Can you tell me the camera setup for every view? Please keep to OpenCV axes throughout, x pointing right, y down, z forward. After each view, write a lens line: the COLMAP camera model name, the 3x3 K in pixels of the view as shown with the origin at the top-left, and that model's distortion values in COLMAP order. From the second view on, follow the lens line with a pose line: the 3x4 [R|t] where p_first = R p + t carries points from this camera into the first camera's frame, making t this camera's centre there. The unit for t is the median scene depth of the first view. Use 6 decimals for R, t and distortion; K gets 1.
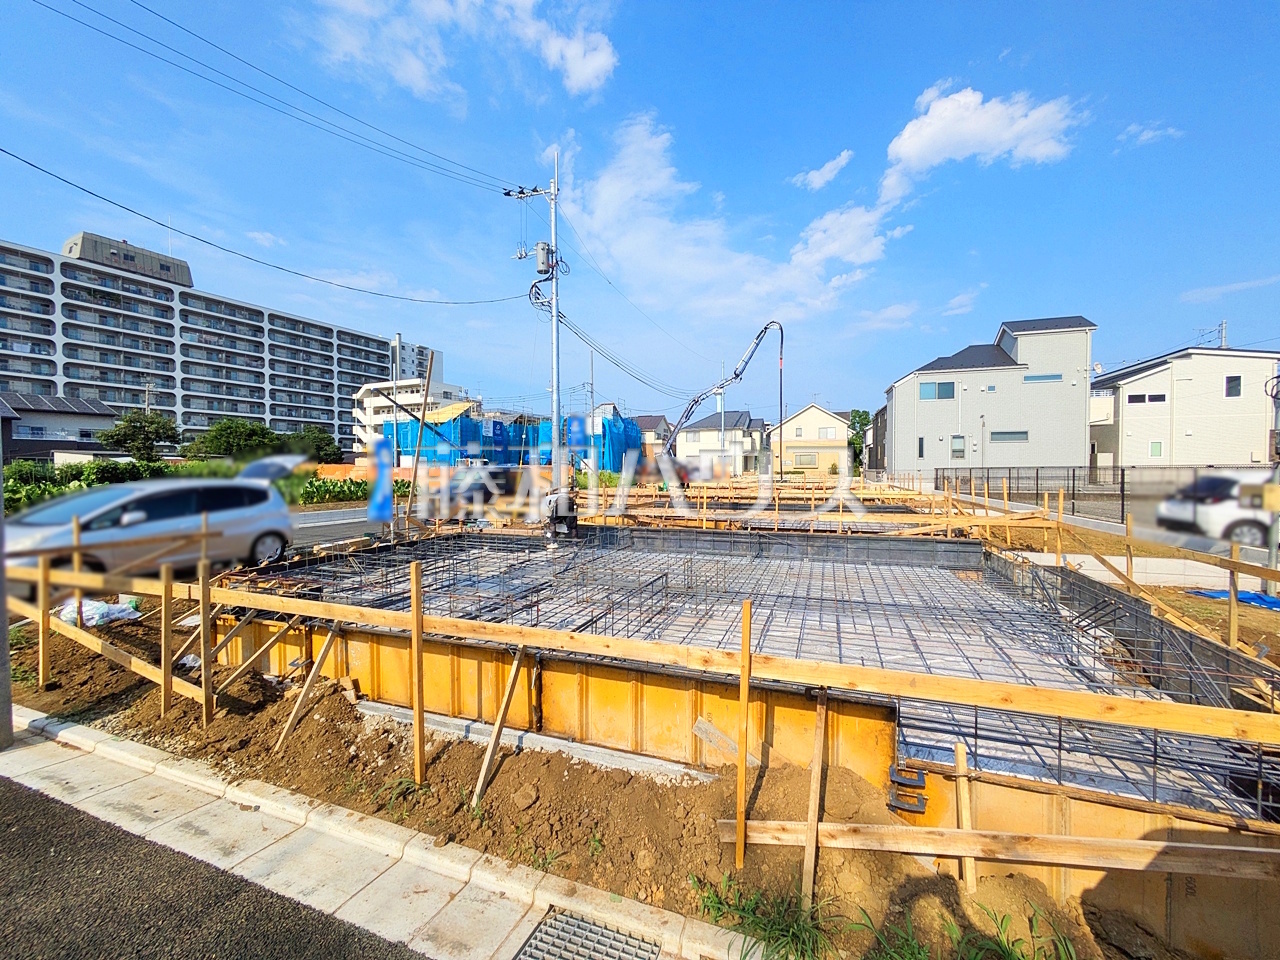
lens RADIAL K [[506.9, 0, 643.9], [0, 506.9, 483.0], [0, 0, 1]] dist [0.001635, 0.000098]
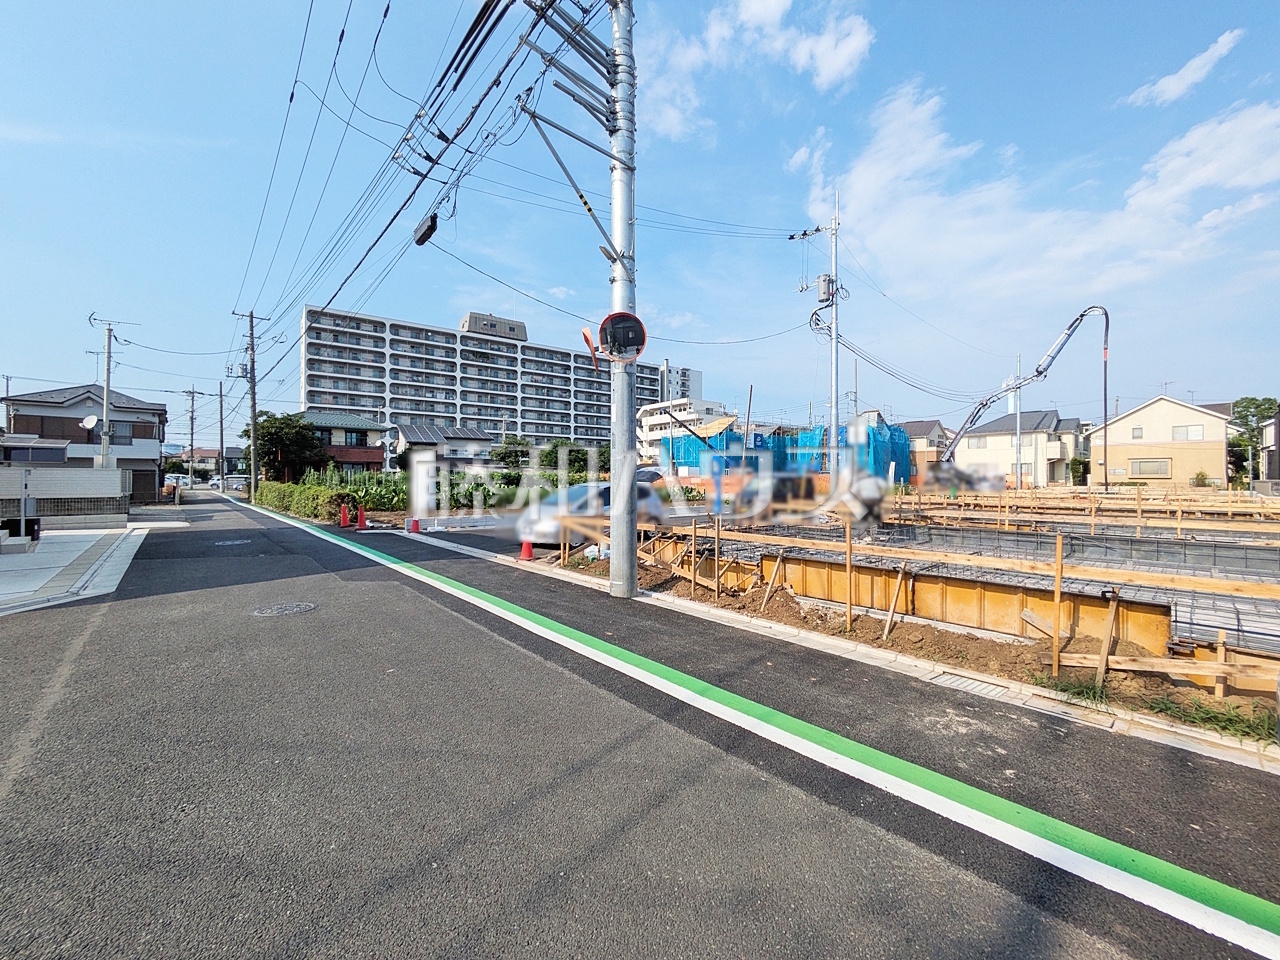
lens RADIAL K [[513.8, 0, 638.7], [0, 513.8, 476.5], [0, 0, 1]] dist [-0.007600, 0.005894]
pose [[0.886929, 0.001843, -0.461902, -0.012715], [-0.017303, 0.999423, -0.029238, 0.003724], [0.461581, 0.033924, 0.886449, -0.059483]]
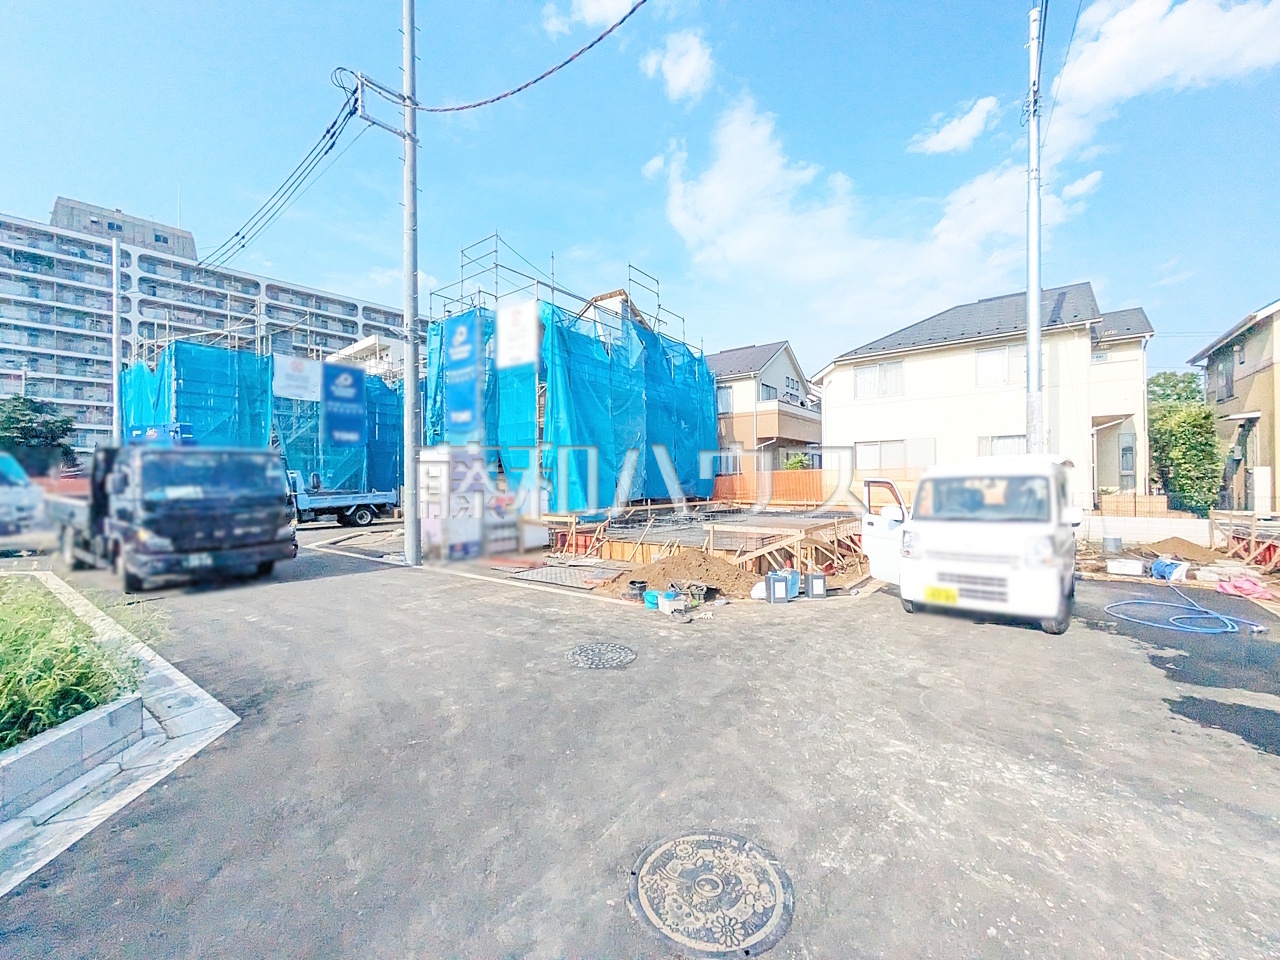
lens RADIAL K [[506.9, 0, 643.9], [0, 506.9, 483.0], [0, 0, 1]] dist [0.001635, 0.000098]
pose [[0.972394, -0.007027, -0.233239, 0.021993], [0.005069, 0.999947, -0.008992, -0.018615], [0.233289, 0.007562, 0.972378, 0.509884]]
